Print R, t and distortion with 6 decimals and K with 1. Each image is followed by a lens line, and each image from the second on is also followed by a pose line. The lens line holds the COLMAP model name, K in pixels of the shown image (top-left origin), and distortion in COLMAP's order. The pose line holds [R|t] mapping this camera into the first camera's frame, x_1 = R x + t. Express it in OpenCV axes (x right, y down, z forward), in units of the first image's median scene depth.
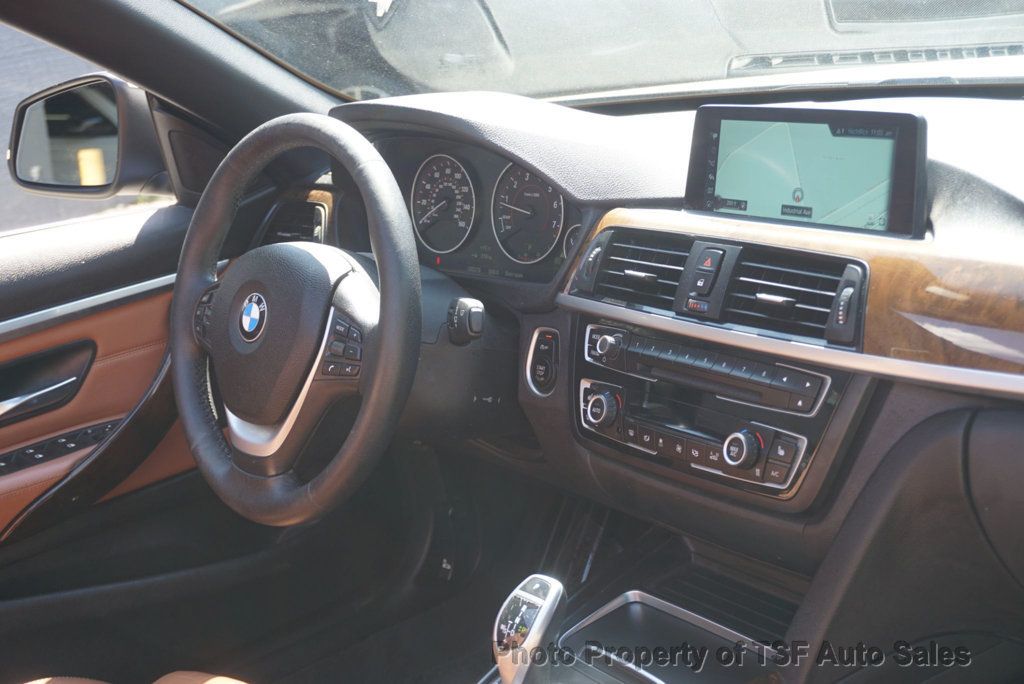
lens RADIAL K [[1492.5, 0, 508.9], [0, 1492.5, 346.2], [0, 0, 1]] dist [-0.076214, 0.000000]
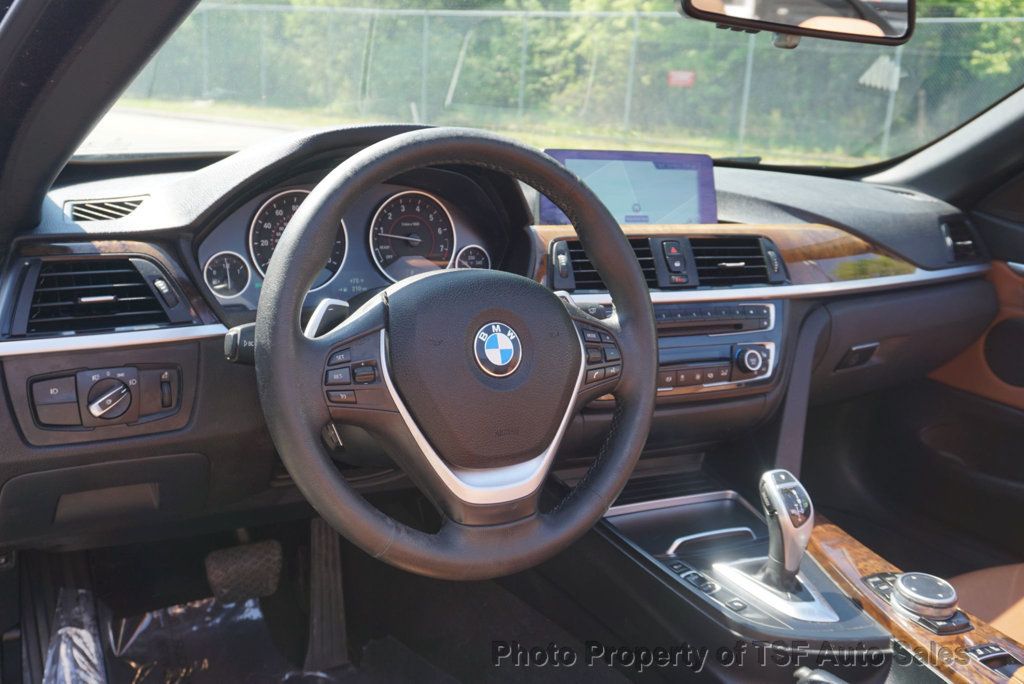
lens RADIAL K [[968.0, 0, 510.9], [0, 968.0, 334.7], [0, 0, 1]] dist [-0.001922, 0.000000]
pose [[0.156625, -0.117878, 0.980599, -0.766062], [0.179698, 0.979681, 0.089066, -0.081161], [-0.971173, 0.162262, 0.174625, 0.918514]]
